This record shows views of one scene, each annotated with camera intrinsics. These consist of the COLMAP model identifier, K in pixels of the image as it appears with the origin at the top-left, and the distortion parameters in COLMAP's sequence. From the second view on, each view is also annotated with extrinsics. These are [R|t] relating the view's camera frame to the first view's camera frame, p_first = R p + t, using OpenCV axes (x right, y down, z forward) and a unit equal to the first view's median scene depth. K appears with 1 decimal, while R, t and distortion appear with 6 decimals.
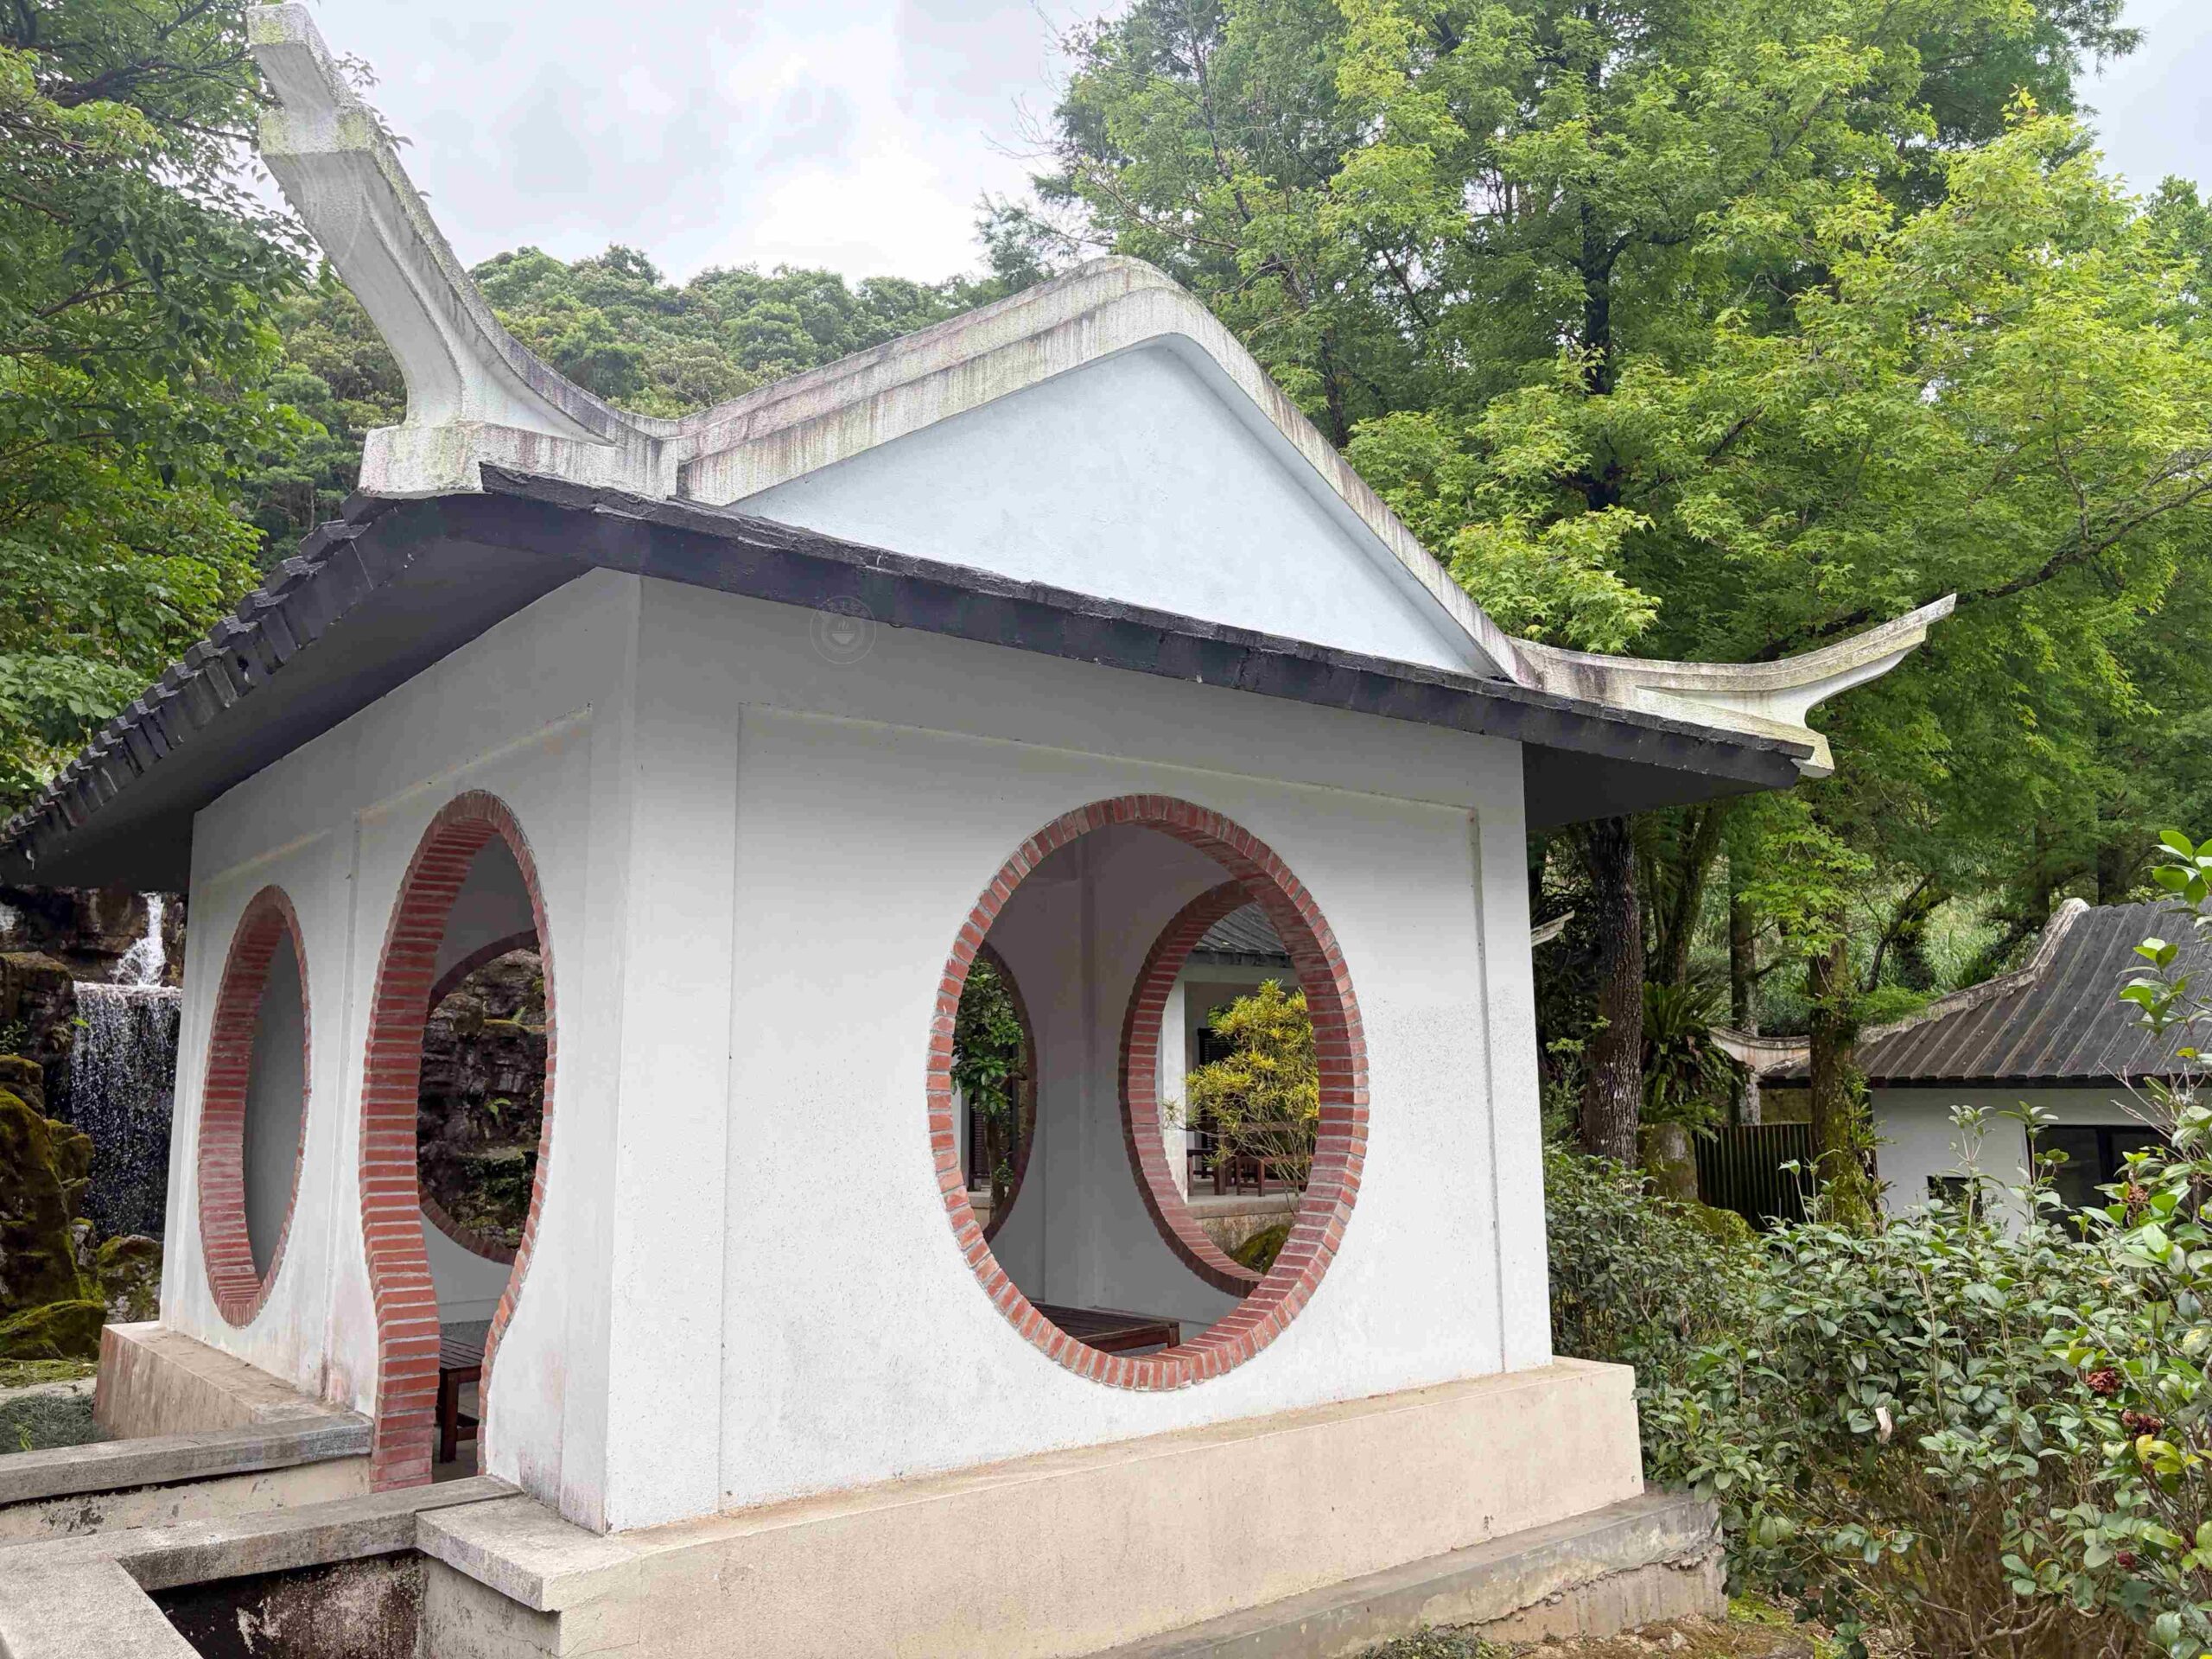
lens RADIAL K [[1642.1, 0, 1106.0], [0, 1642.1, 829.5], [0, 0, 1]] dist [0.081488, -0.104326]
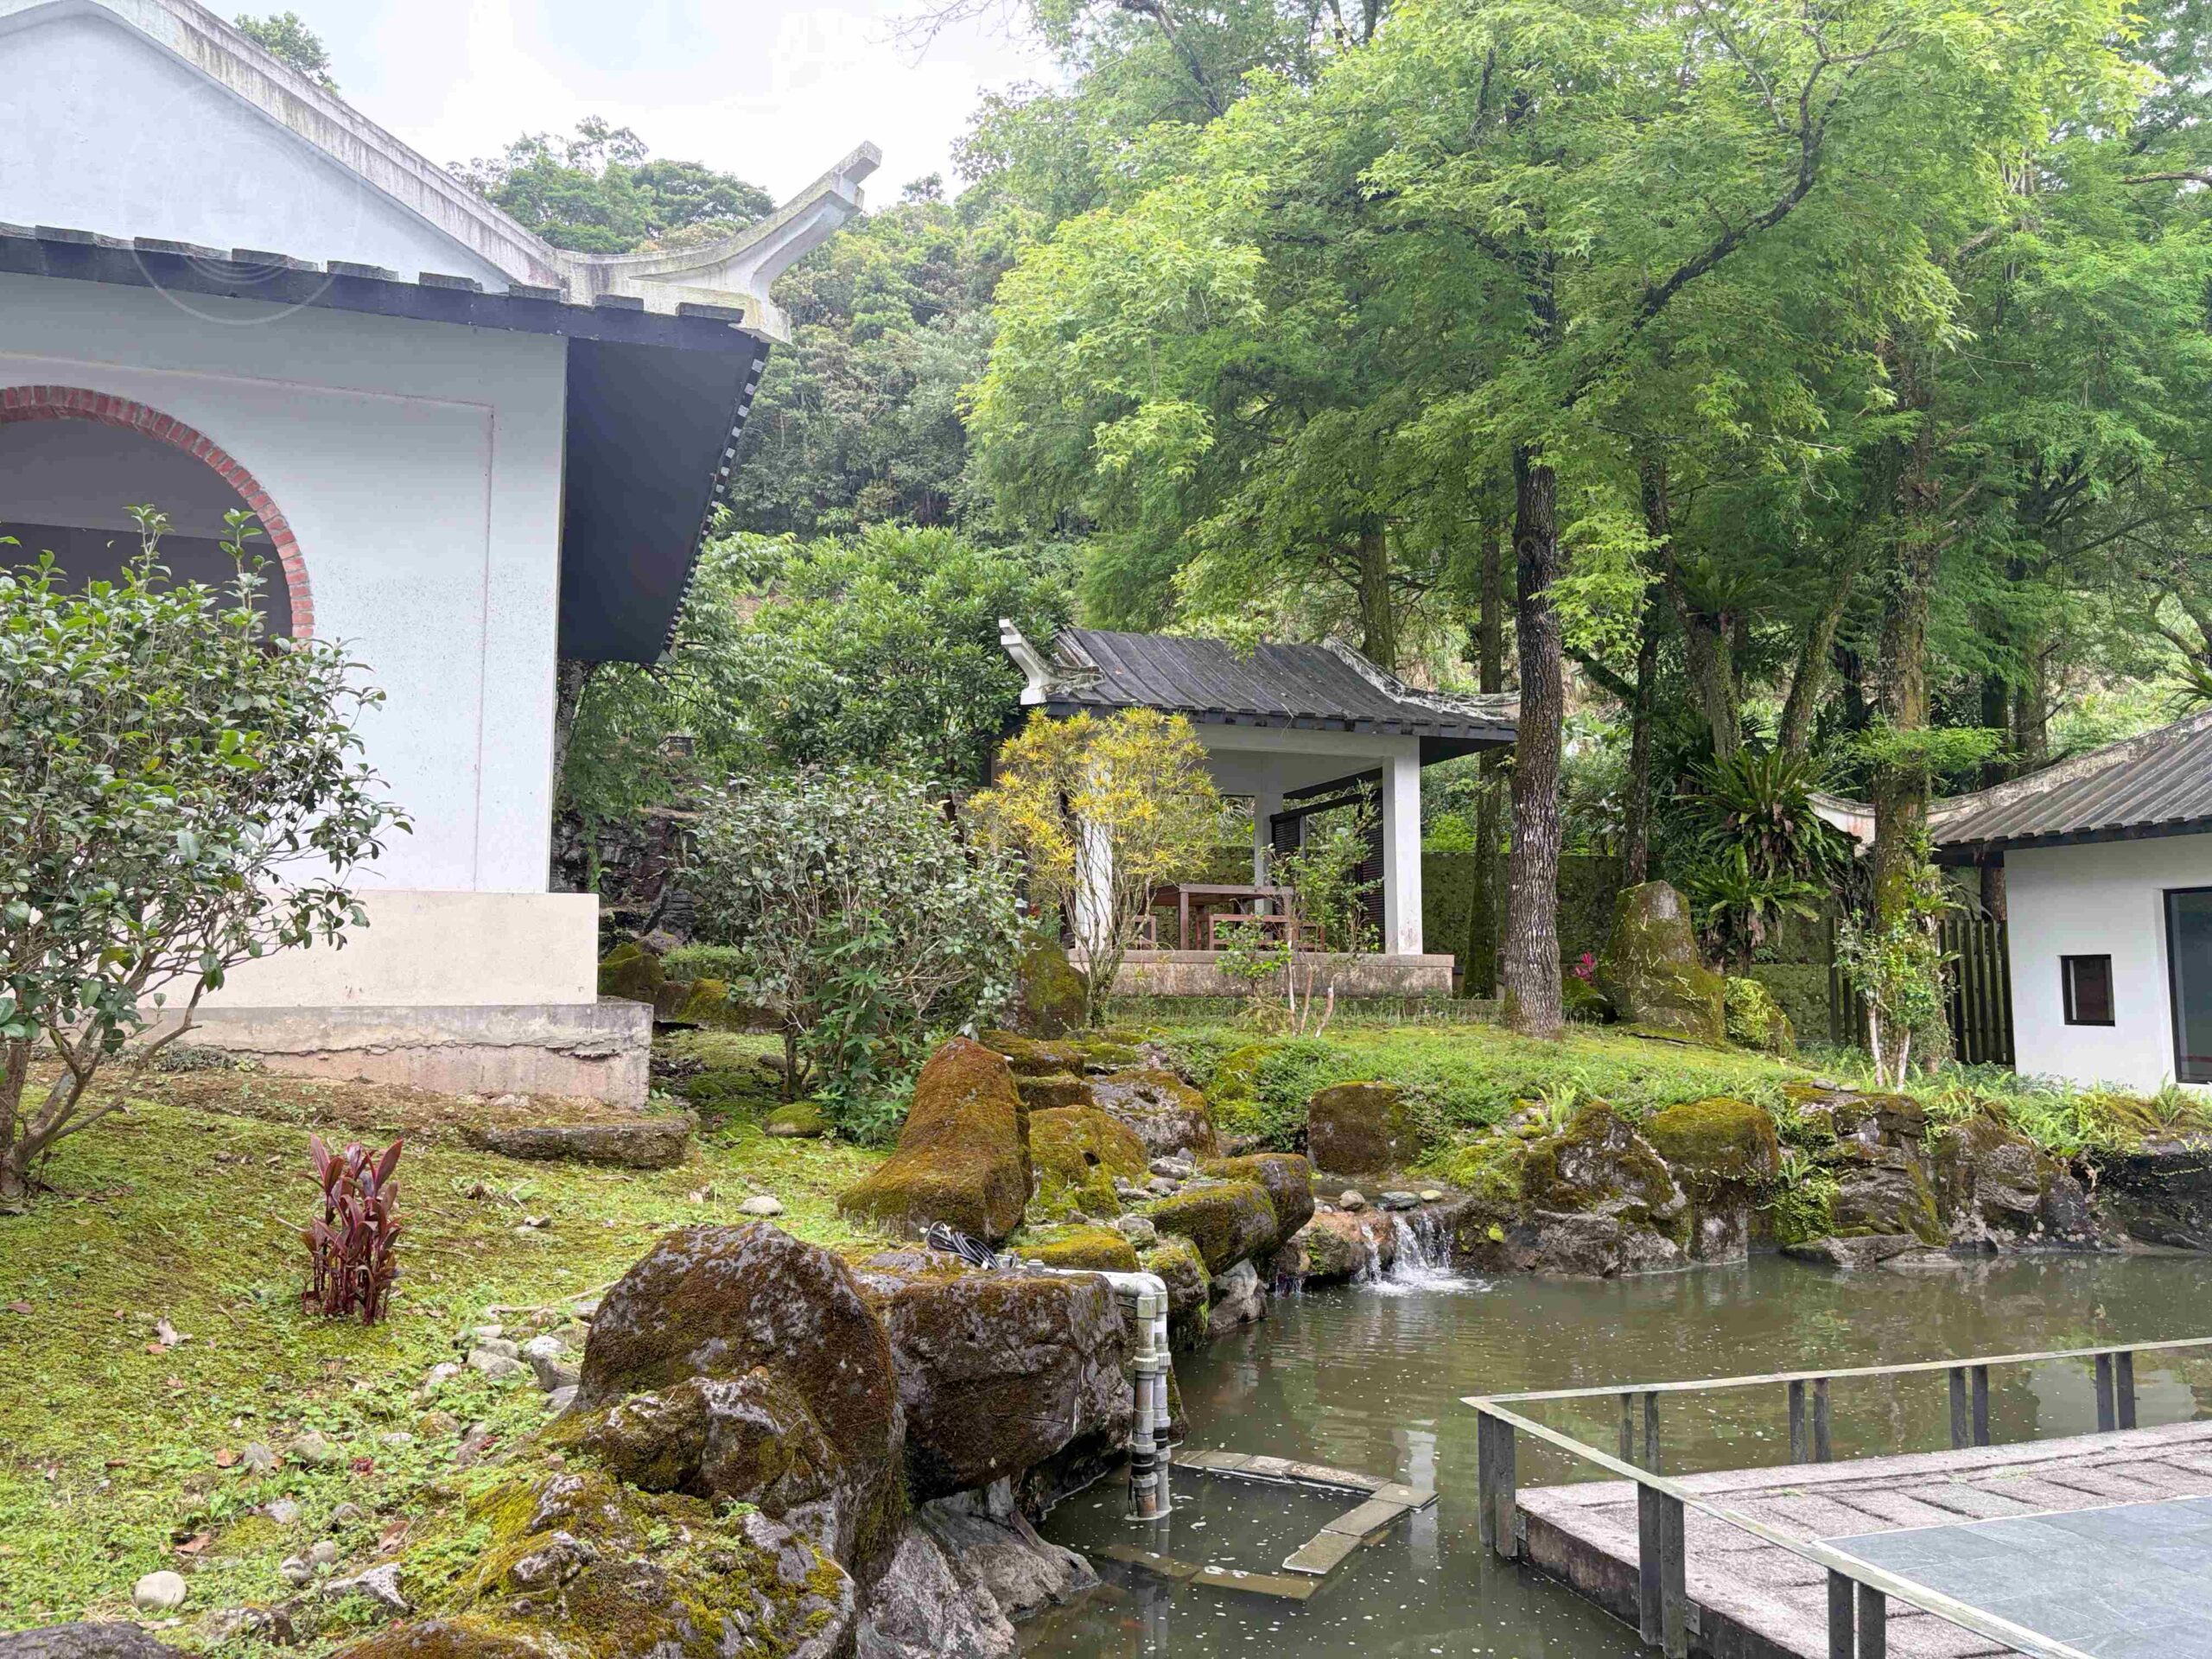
lens RADIAL K [[1642.1, 0, 1106.0], [0, 1642.1, 829.5], [0, 0, 1]] dist [0.081488, -0.104326]
pose [[0.937274, -0.018655, -0.348093, 1.054893], [0.040316, 0.997667, 0.055089, 0.240697], [0.346254, -0.065667, 0.935840, 0.089270]]
